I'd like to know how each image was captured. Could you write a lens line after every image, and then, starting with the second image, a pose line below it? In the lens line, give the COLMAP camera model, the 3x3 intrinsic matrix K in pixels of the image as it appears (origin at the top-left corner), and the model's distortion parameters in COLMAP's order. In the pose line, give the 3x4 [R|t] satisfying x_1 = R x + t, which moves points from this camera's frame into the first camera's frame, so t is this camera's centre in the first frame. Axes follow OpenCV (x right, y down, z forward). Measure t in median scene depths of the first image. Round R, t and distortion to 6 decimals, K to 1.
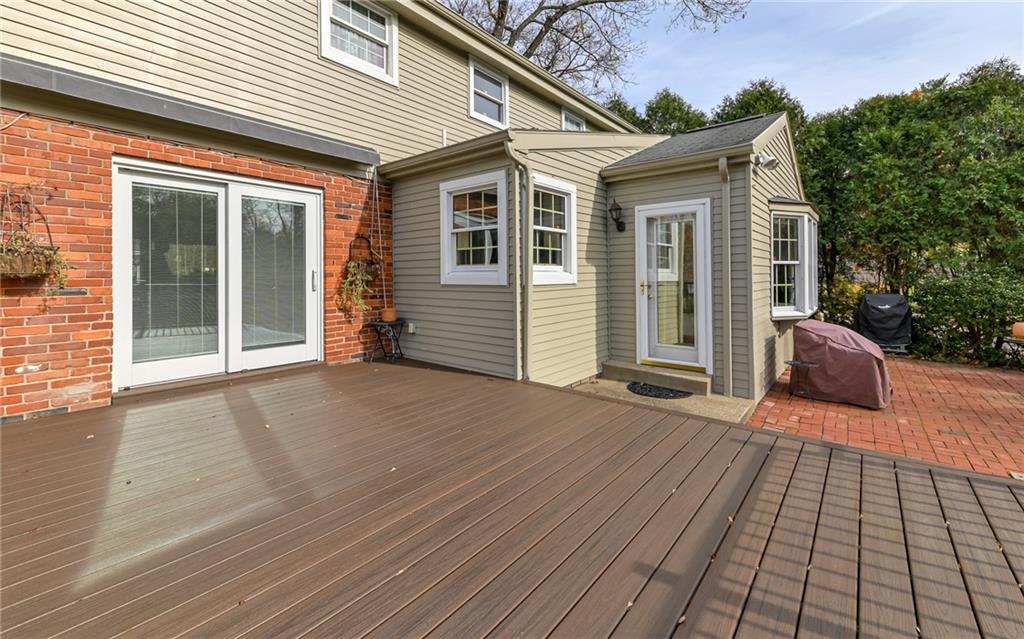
lens RADIAL K [[428.0, 0, 516.1], [0, 428.0, 276.5], [0, 0, 1]] dist [0.012693, -0.001272]
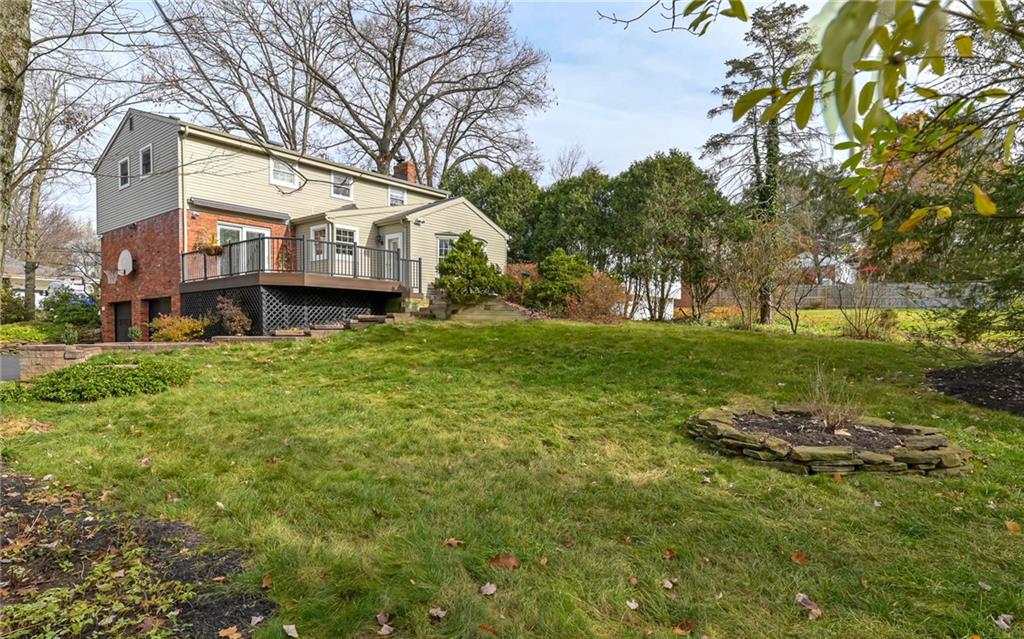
lens RADIAL K [[572.0, 0, 506.9], [0, 572.0, 340.8], [0, 0, 1]] dist [0.018734, 0.000556]
pose [[0.999889, 0.010736, -0.010371, 0.813098], [-0.010506, 0.999704, 0.021948, 0.309040], [0.010604, -0.021836, 0.999705, -1.956993]]
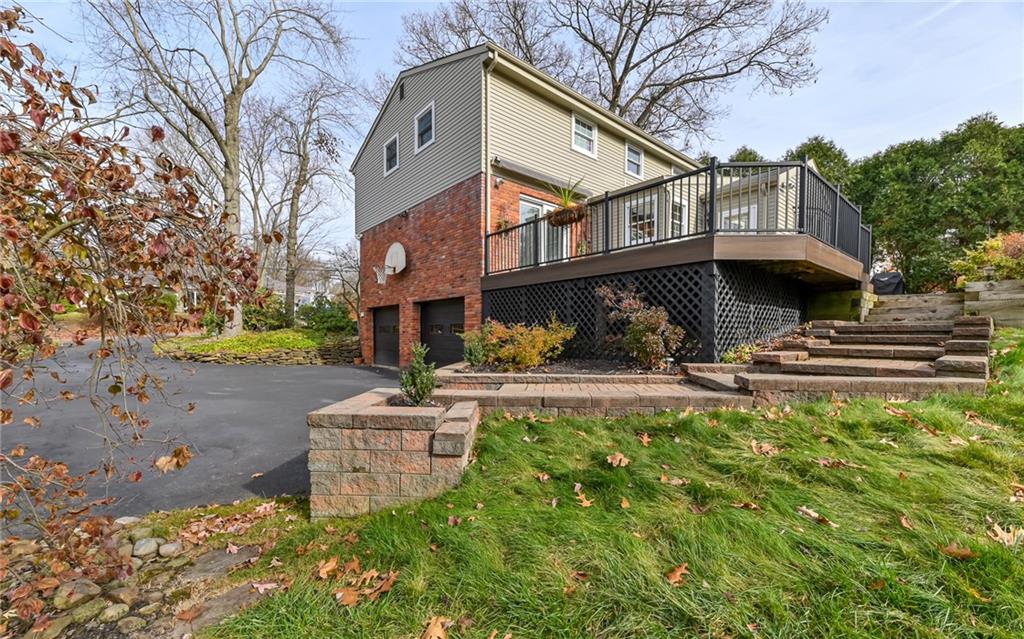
lens RADIAL K [[406.8, 0, 518.0], [0, 406.8, 341.4], [0, 0, 1]] dist [0.019619, -0.000746]
pose [[0.984230, 0.018357, -0.175938, -0.220020], [-0.013725, 0.999527, 0.027513, 0.294737], [0.176360, -0.024664, 0.984017, -0.790152]]
